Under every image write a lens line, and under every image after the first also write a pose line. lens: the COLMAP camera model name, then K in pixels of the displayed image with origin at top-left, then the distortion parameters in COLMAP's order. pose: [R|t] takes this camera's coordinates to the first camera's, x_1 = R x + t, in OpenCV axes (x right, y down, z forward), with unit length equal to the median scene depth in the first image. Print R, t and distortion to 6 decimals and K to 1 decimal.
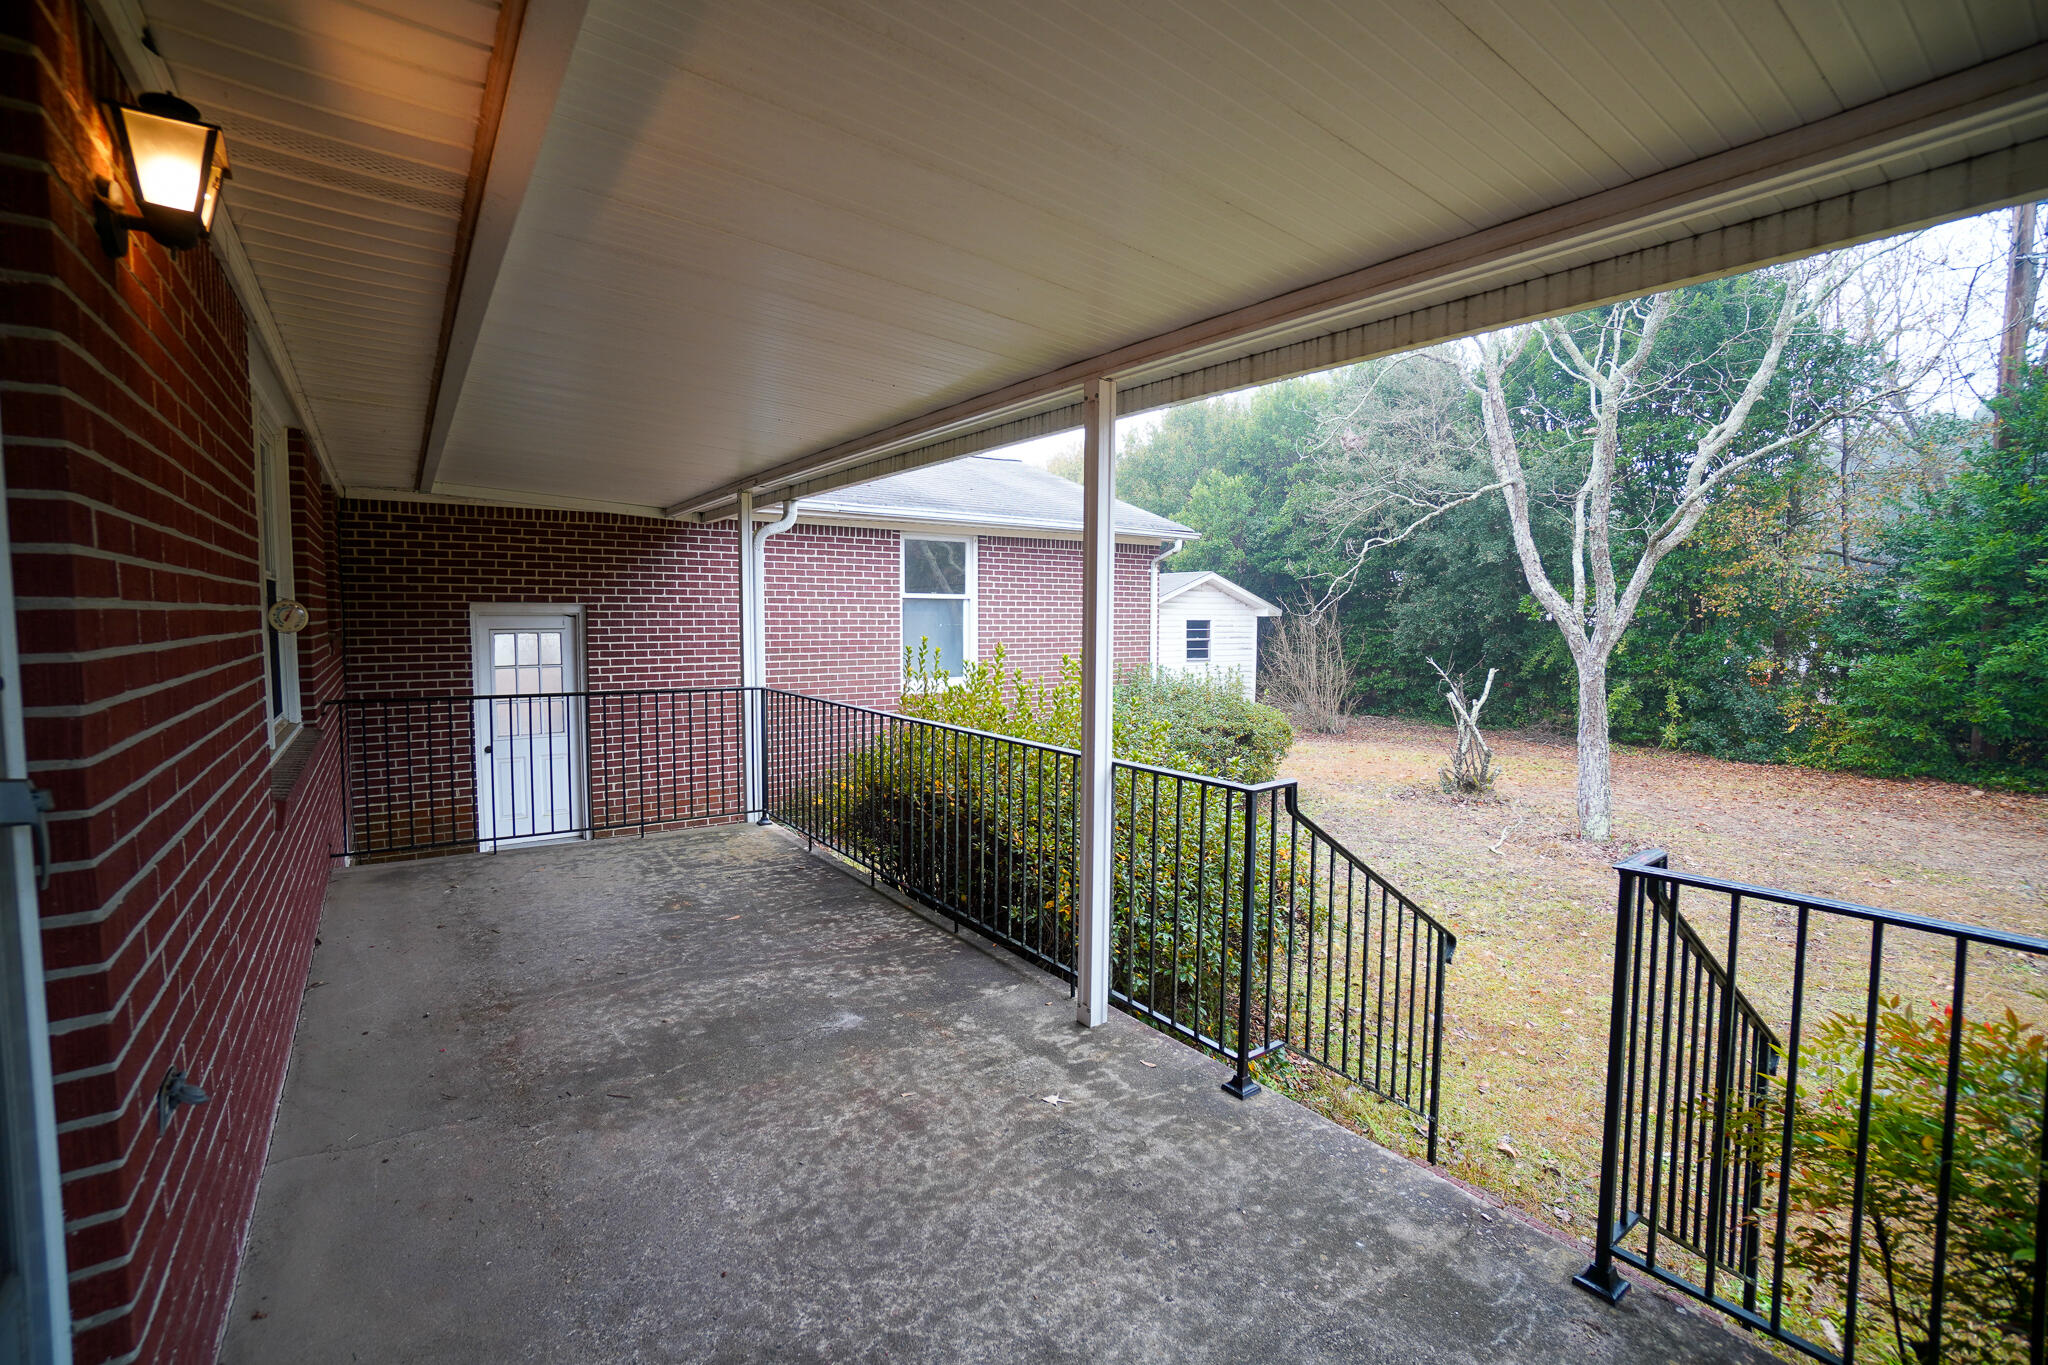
lens RADIAL K [[888.8, 0, 1026.6], [0, 888.8, 665.2], [0, 0, 1]] dist [-0.060191, 0.021766]
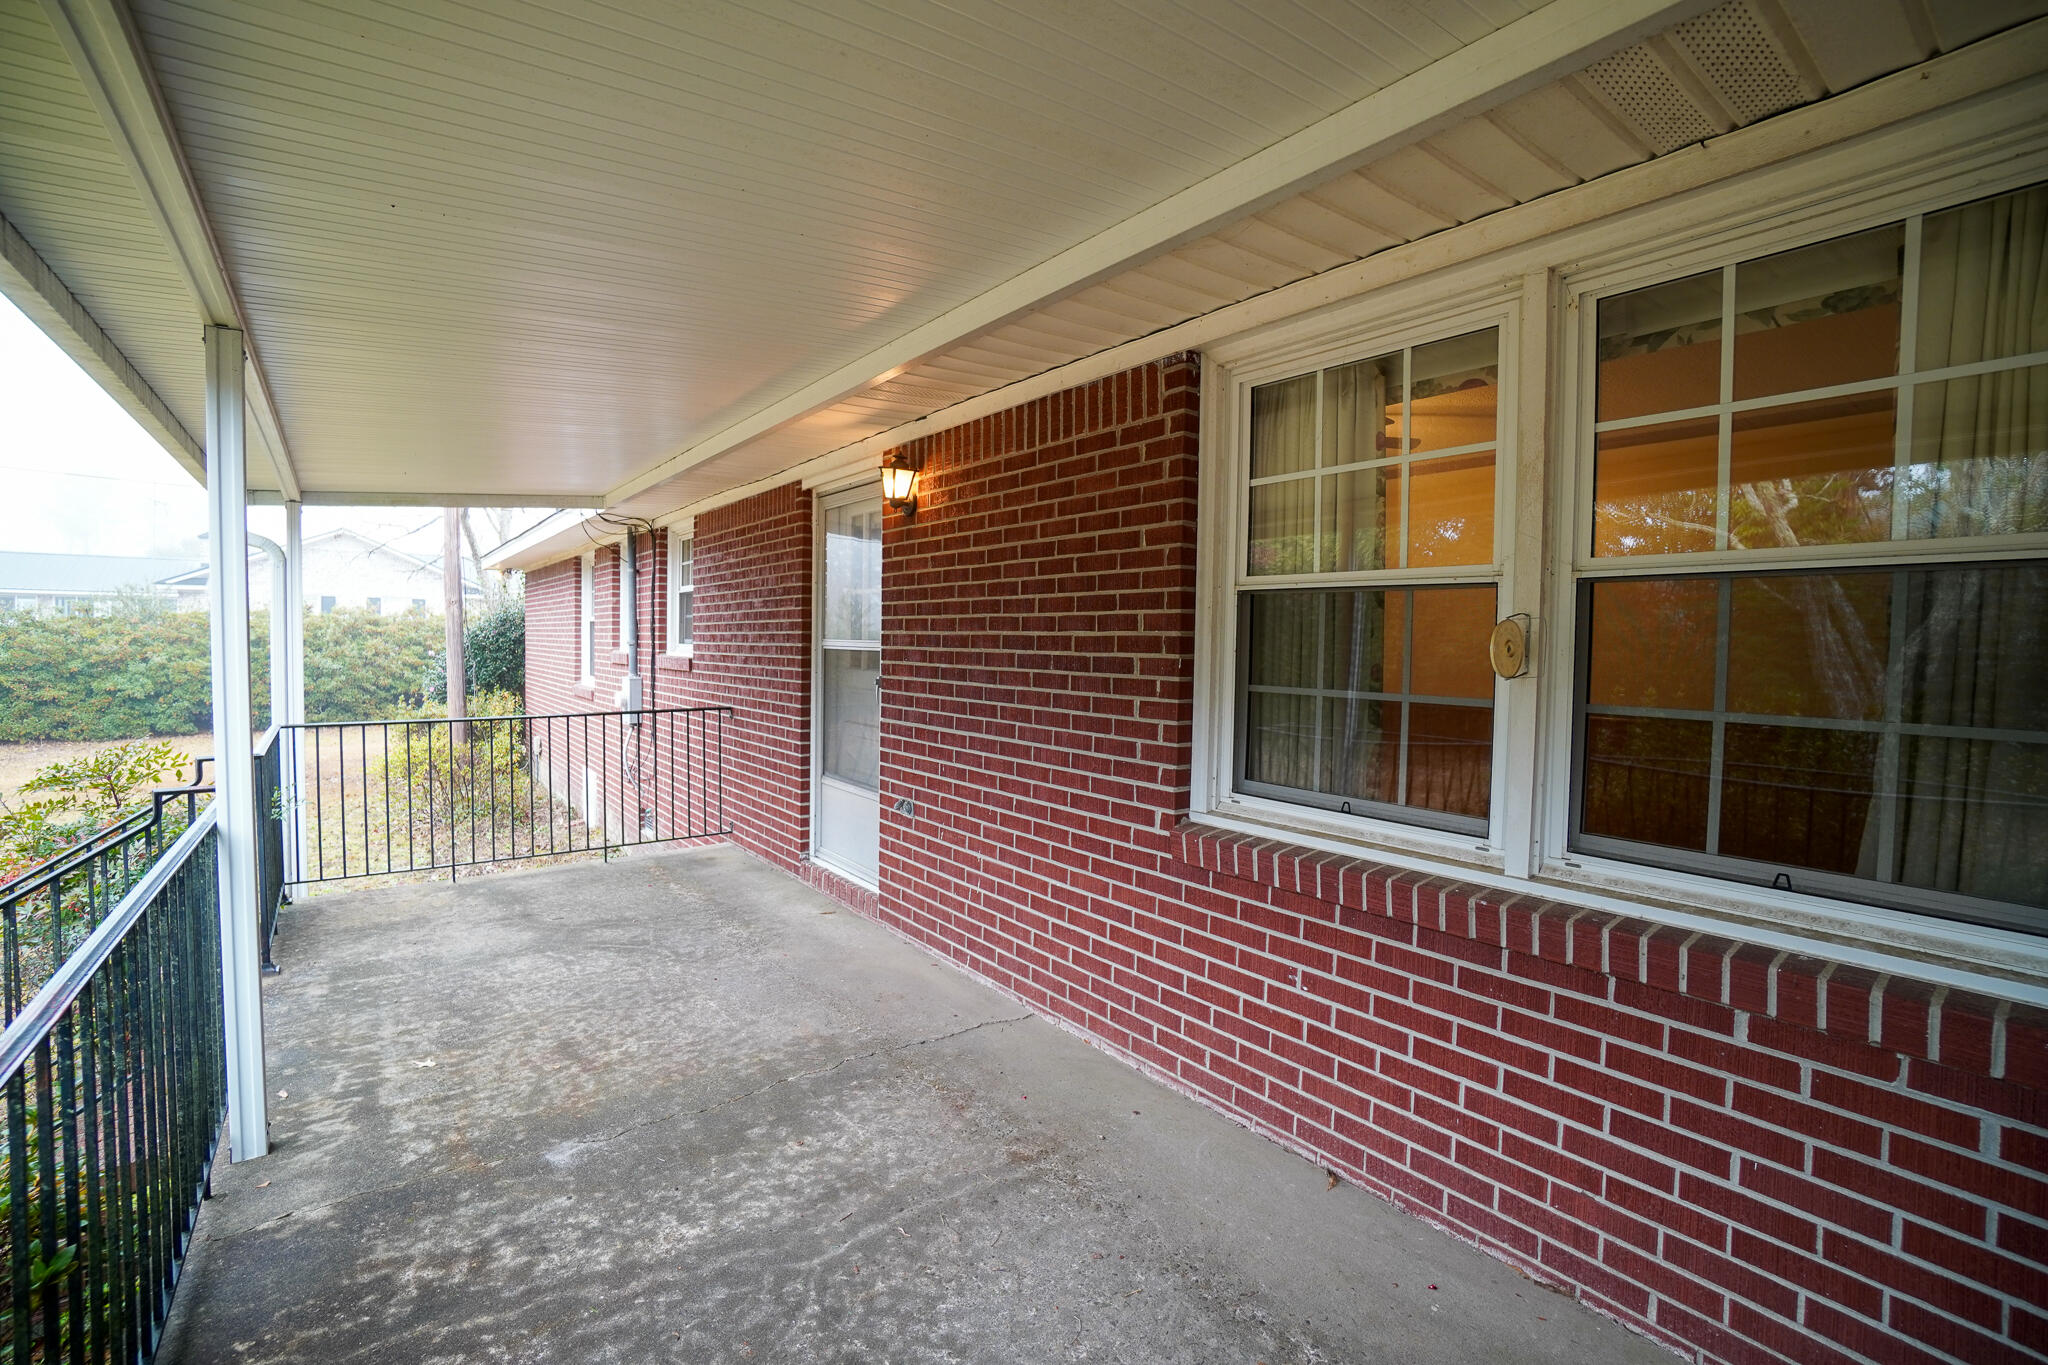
lens RADIAL K [[888.8, 0, 1026.6], [0, 888.8, 665.2], [0, 0, 1]] dist [-0.060191, 0.021766]
pose [[-0.999386, -0.016552, -0.030881, -0.588557], [-0.019198, 0.995983, 0.087464, -0.103995], [0.029309, 0.088003, -0.995689, 1.758636]]
